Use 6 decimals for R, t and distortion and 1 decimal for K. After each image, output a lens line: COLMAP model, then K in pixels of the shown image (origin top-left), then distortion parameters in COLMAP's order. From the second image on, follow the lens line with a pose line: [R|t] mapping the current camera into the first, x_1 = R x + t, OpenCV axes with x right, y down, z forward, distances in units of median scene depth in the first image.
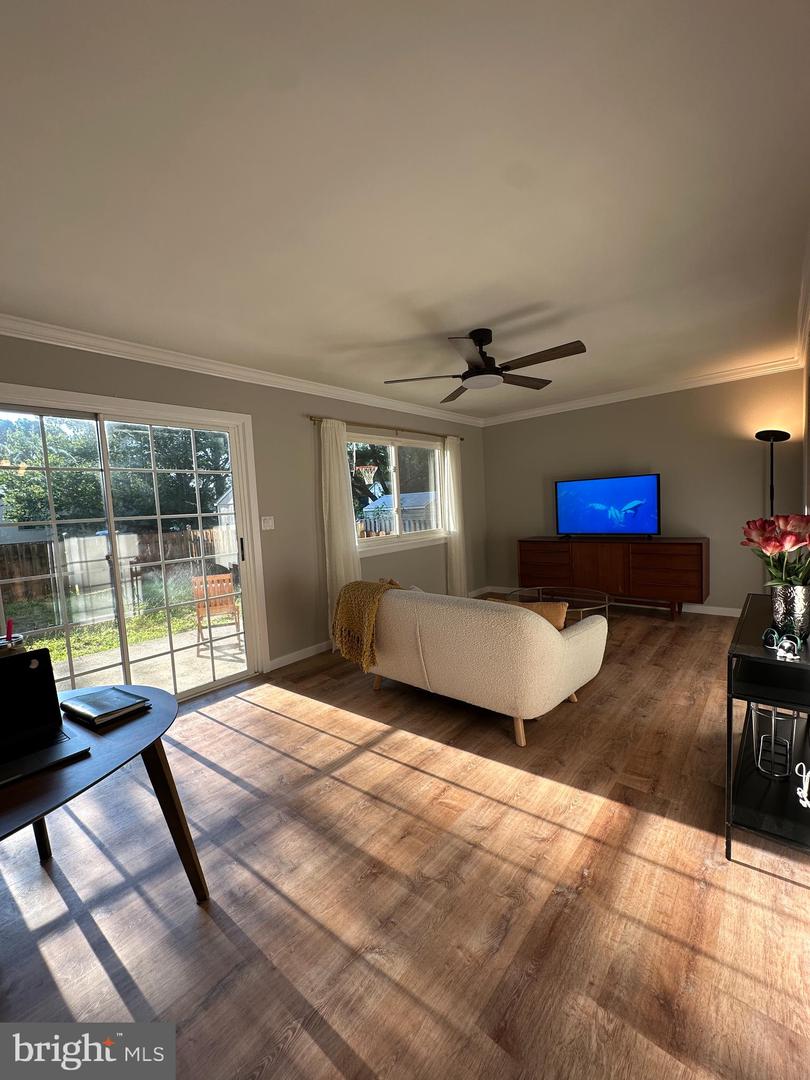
lens RADIAL K [[429.1, 0, 405.0], [0, 429.1, 540.0], [0, 0, 1]] dist [0.001515, -0.000022]
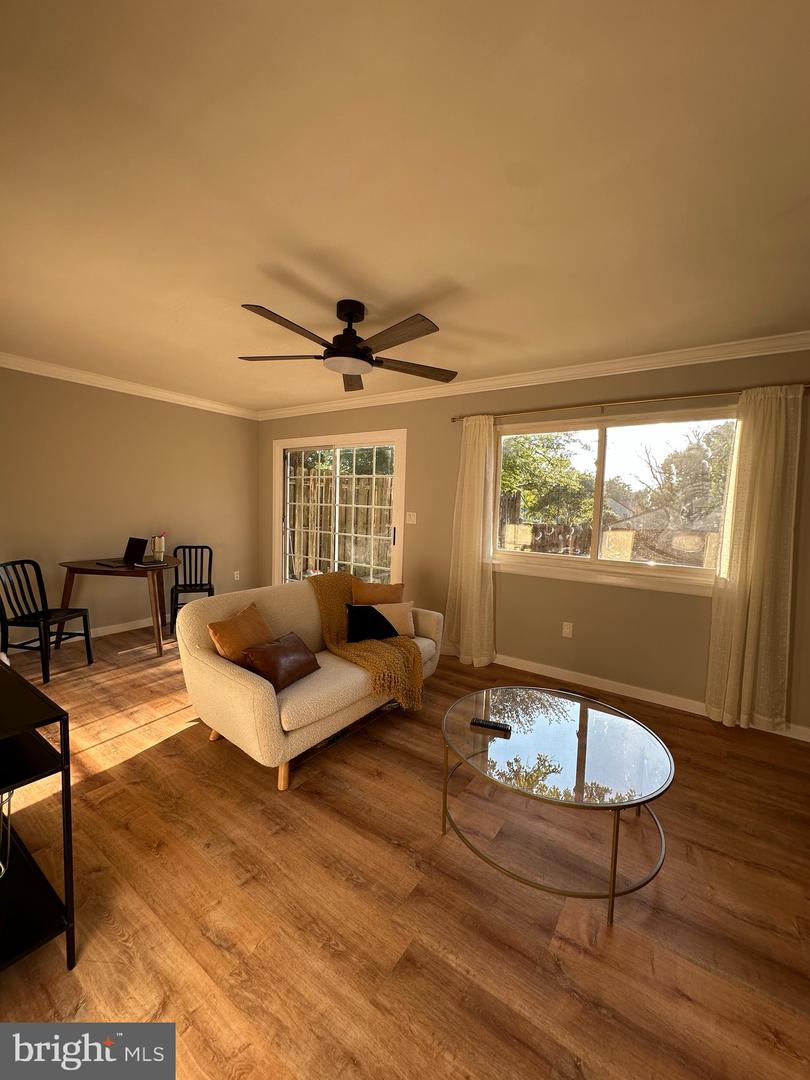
lens RADIAL K [[429.1, 0, 405.0], [0, 429.1, 540.0], [0, 0, 1]] dist [0.001515, -0.000022]
pose [[0.112010, 0.138542, -0.984002, 1.199851], [-0.119107, 0.984966, 0.125120, -0.177827], [0.986543, 0.103187, 0.126827, 1.187321]]
